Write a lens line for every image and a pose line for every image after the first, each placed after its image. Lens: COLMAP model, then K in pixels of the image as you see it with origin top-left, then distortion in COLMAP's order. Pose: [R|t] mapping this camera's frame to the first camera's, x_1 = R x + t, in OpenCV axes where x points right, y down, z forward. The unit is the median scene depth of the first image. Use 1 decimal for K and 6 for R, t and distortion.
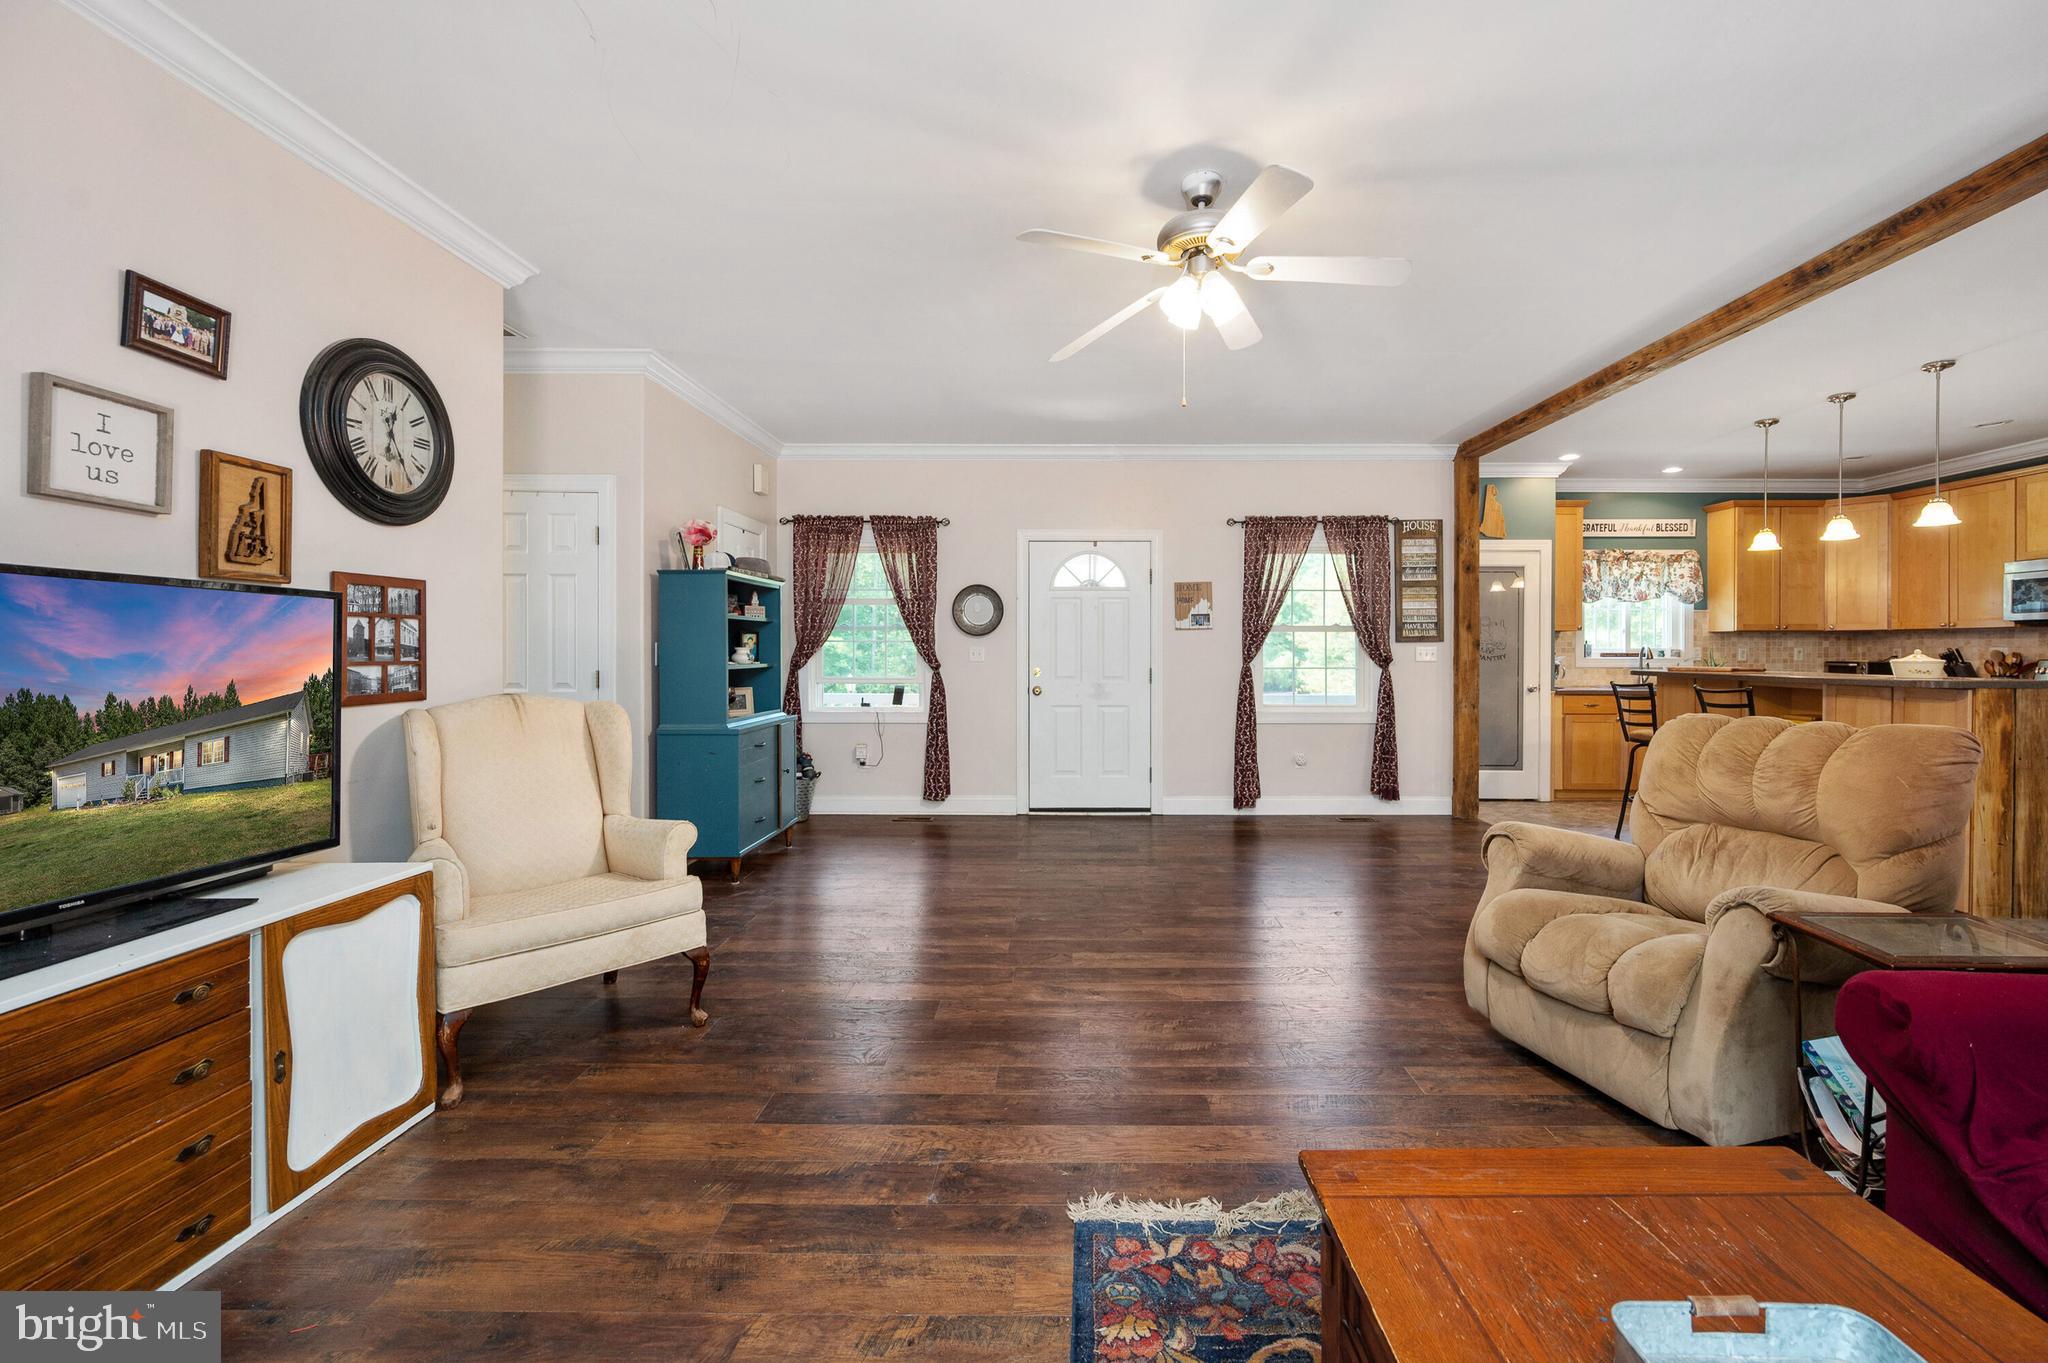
lens RADIAL K [[840.3, 0, 1021.3], [0, 840.3, 657.3], [0, 0, 1]] dist [-0.002214, -0.000211]
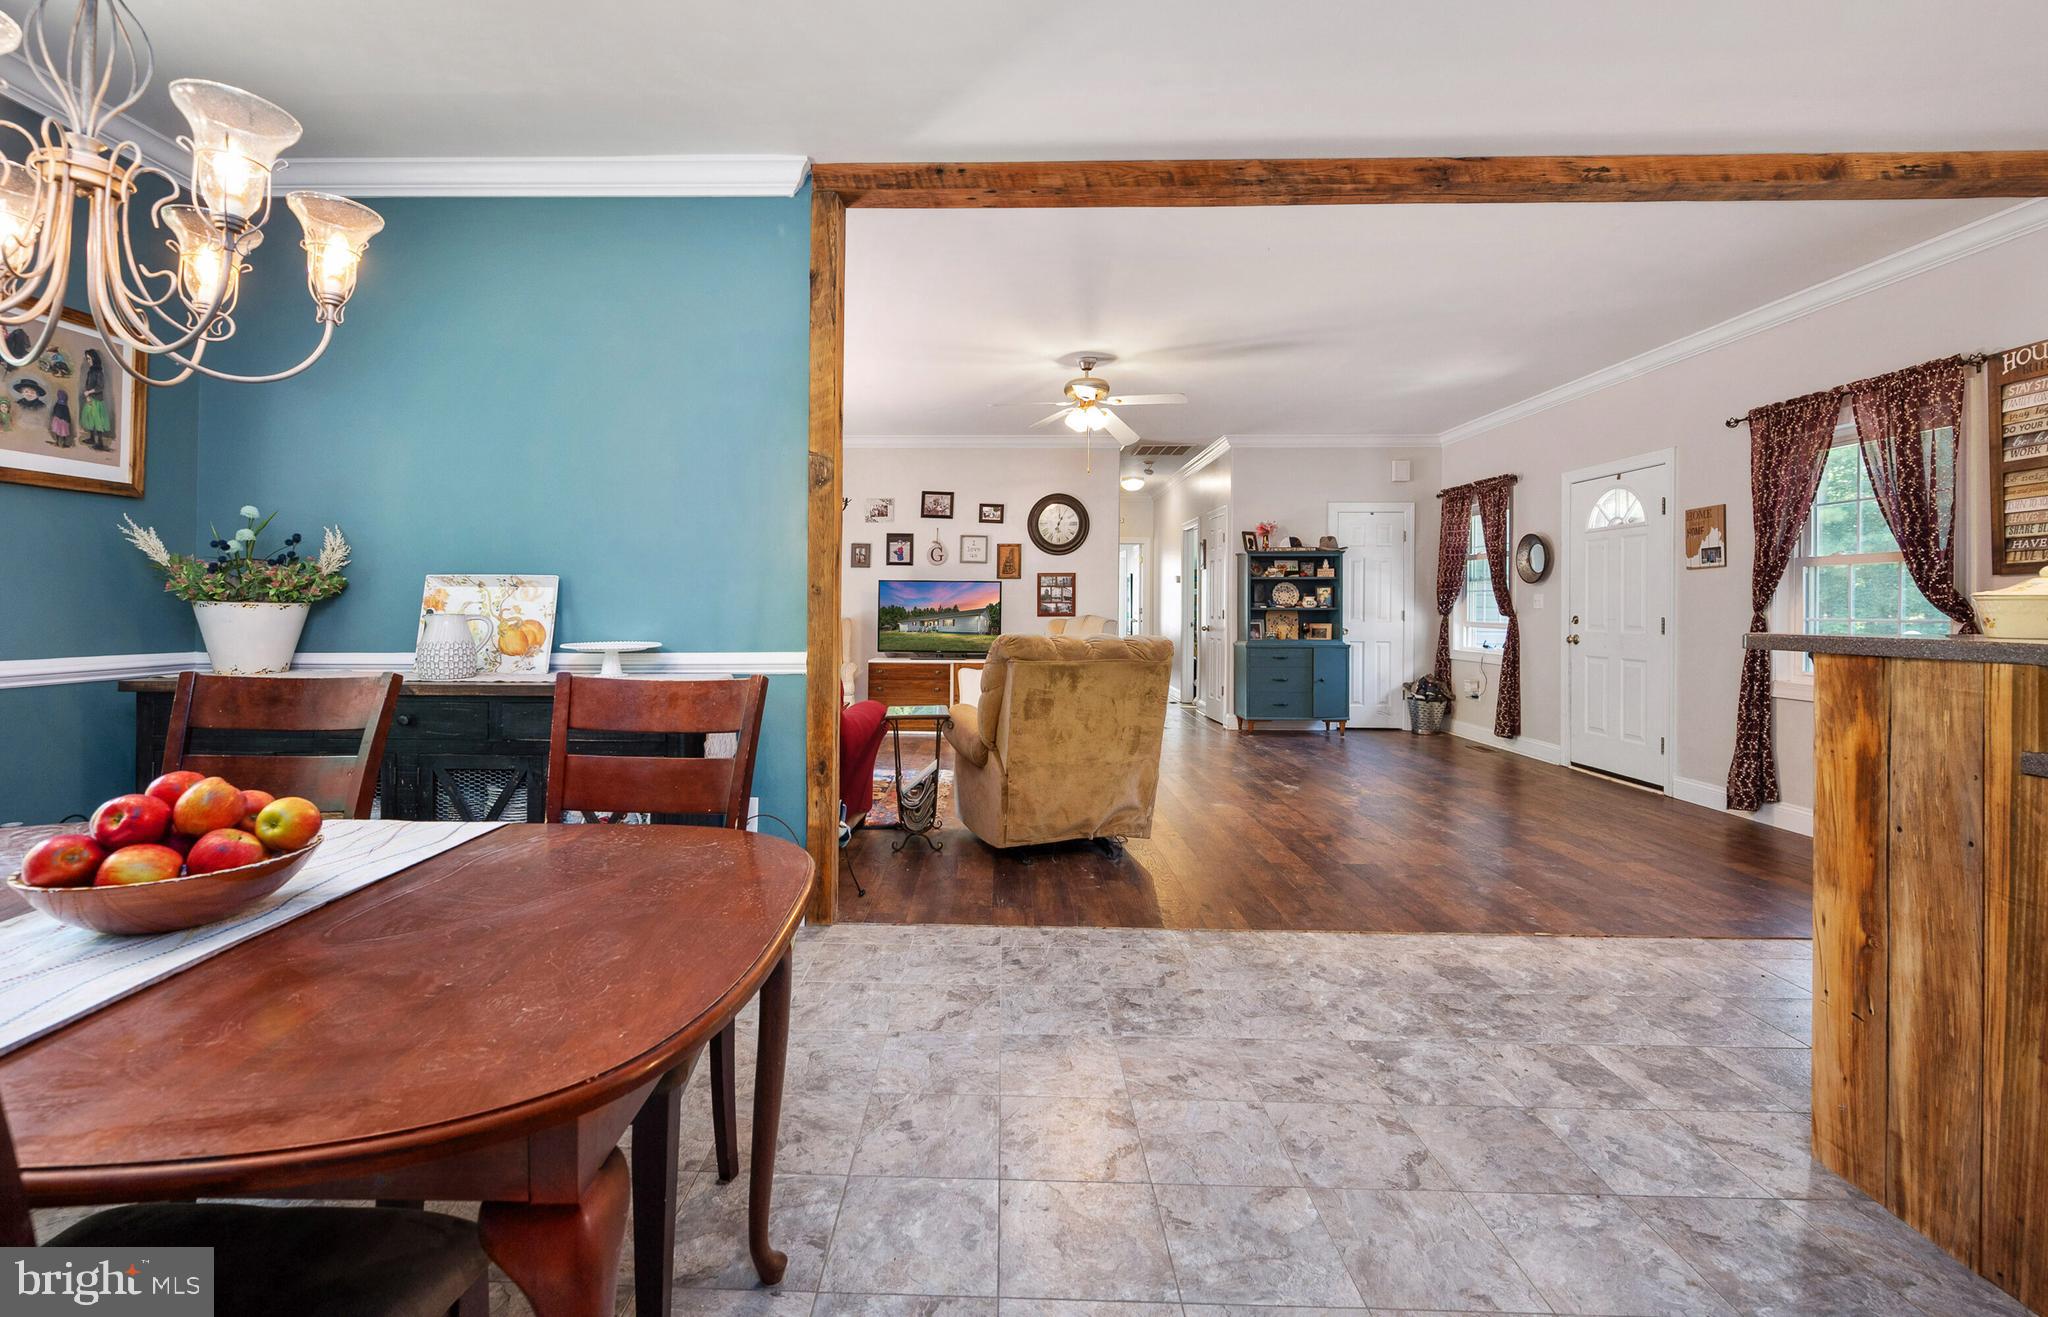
lens RADIAL K [[882.2, 0, 1024.8], [0, 882.2, 598.2], [0, 0, 1]] dist [0.000645, 0.000023]
pose [[0.031301, -0.009572, -0.999464, 1.014917], [-0.011378, 0.999886, -0.009932, 0.010466], [0.999445, 0.011682, 0.031188, 0.347491]]
